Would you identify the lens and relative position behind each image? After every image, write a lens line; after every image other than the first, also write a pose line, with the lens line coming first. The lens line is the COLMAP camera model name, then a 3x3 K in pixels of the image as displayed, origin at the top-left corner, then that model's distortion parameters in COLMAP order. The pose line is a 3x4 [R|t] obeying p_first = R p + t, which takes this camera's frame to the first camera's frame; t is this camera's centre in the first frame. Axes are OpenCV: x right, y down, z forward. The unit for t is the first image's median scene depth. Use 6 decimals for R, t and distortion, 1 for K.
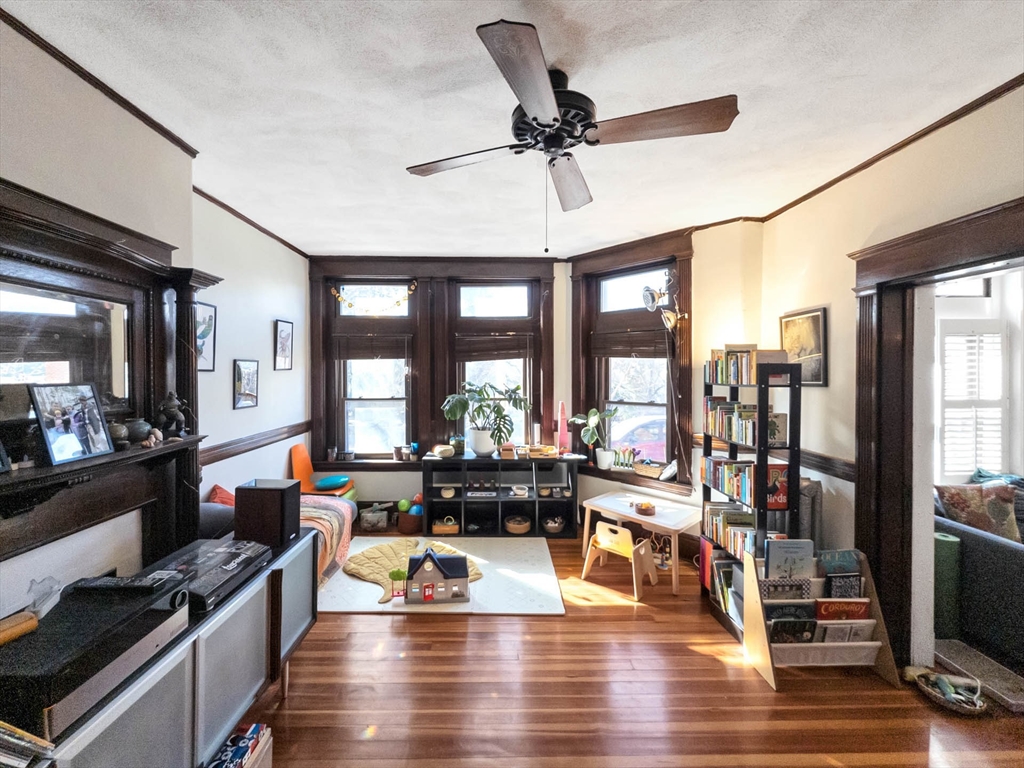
lens RADIAL K [[413.1, 0, 509.5], [0, 413.1, 375.2], [0, 0, 1]] dist [-0.002356, -0.000334]
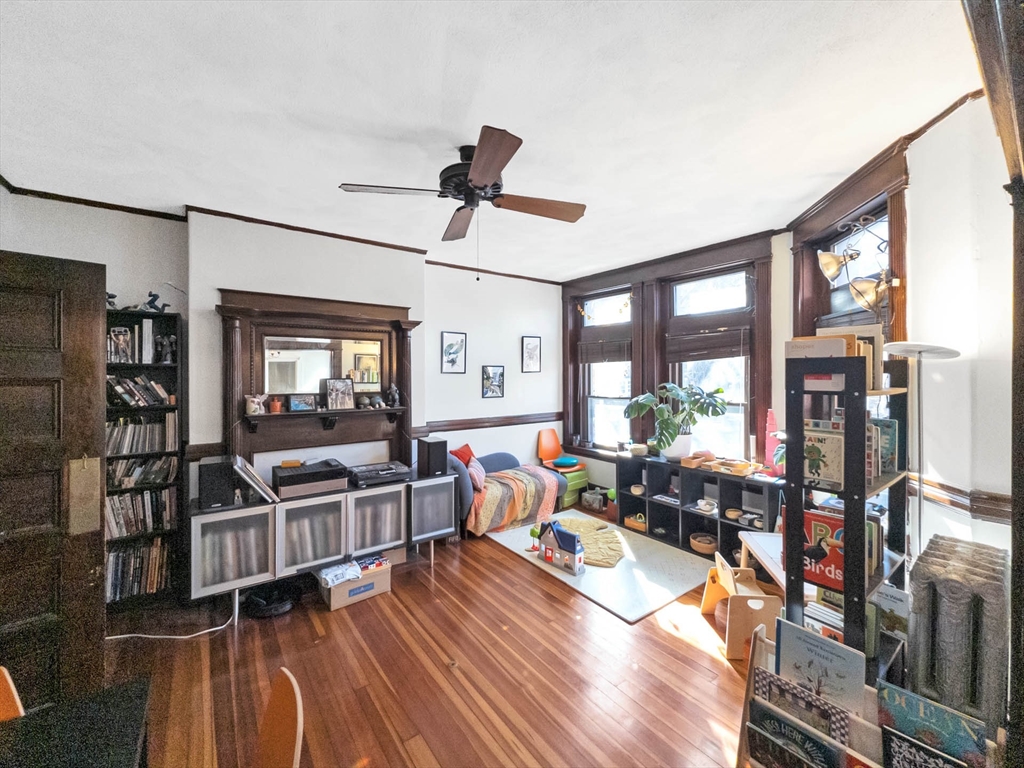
lens RADIAL K [[413.1, 0, 510.7], [0, 413.1, 375.7], [0, 0, 1]] dist [-0.002356, -0.000334]
pose [[0.591143, 0.001145, -0.806566, 0.494022], [-0.004108, 0.999990, -0.001591, 0.001377], [0.806556, 0.004254, 0.591142, 0.129756]]
